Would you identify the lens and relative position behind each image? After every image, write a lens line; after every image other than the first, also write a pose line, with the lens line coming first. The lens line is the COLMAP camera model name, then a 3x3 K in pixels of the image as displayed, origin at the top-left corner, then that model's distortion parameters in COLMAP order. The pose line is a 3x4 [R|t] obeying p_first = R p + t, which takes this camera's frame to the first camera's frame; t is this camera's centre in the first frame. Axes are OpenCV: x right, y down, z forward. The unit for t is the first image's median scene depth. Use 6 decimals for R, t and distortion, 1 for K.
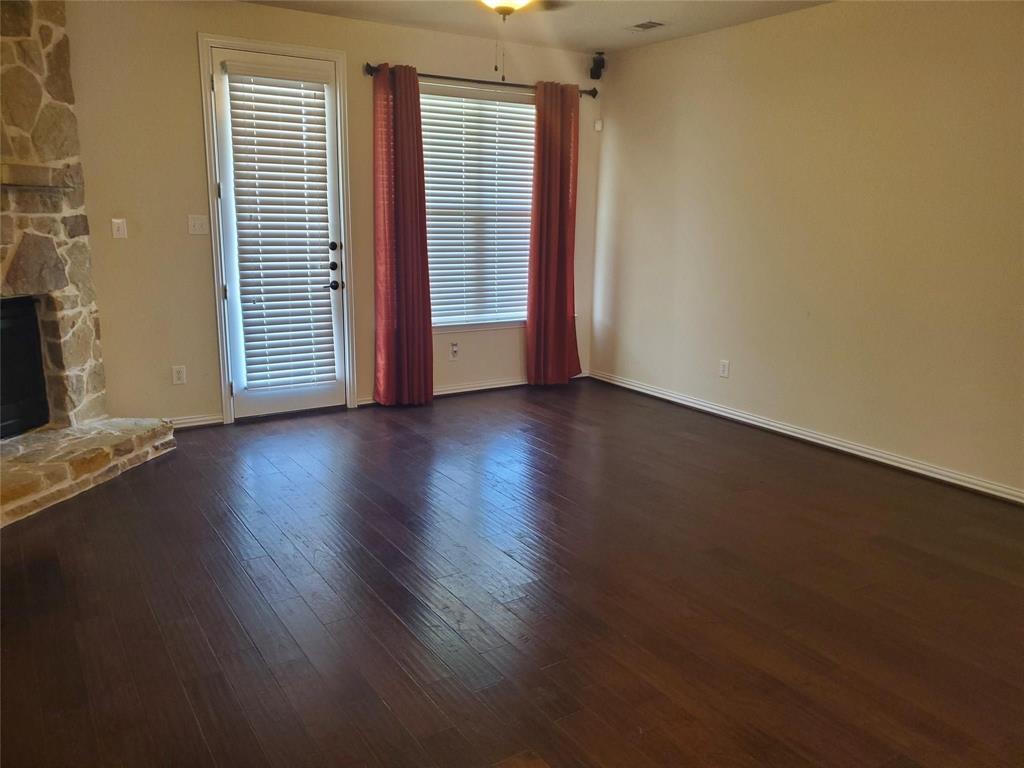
lens RADIAL K [[790.1, 0, 512.0], [0, 790.1, 384.0], [0, 0, 1]] dist [0.001197, 0.000813]
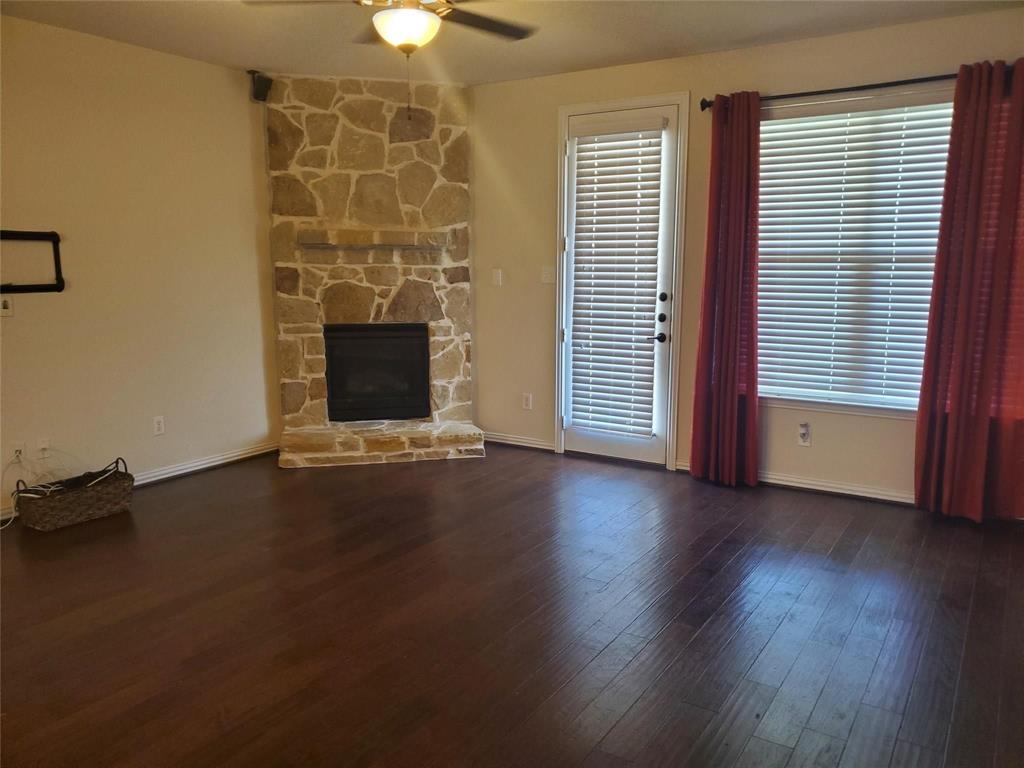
lens RADIAL K [[795.9, 0, 512.8], [0, 795.9, 394.4], [0, 0, 1]] dist [0.140794, -0.227928]
pose [[0.421209, 0.133313, -0.897112, 0.685761], [-0.188635, 0.980385, 0.057121, -0.092879], [0.887130, 0.145167, 0.438094, 0.500247]]
